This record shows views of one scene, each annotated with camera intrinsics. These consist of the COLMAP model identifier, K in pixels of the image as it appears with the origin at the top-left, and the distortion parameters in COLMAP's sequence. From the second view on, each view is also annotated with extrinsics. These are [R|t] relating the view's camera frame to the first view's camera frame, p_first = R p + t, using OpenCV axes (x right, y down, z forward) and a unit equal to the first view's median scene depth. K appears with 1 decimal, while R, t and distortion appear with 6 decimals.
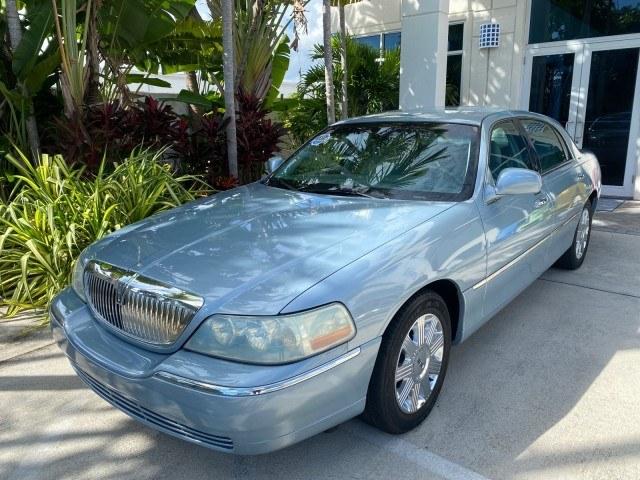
lens RADIAL K [[490.8, 0, 319.7], [0, 490.8, 237.1], [0, 0, 1]] dist [0.006379, 0.002622]
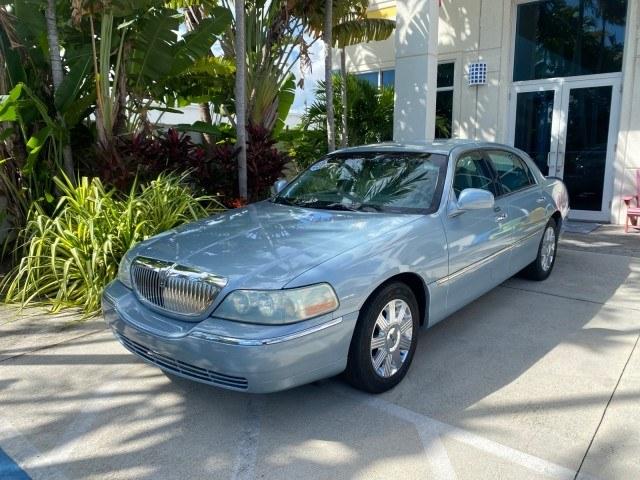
lens RADIAL K [[488.3, 0, 319.6], [0, 488.3, 238.4], [0, 0, 1]] dist [0.009237, 0.003092]
pose [[0.999934, 0.006939, -0.009203, 0.014790], [-0.007416, 0.998572, -0.052897, 0.038522], [0.008823, 0.052962, 0.998558, -0.167596]]
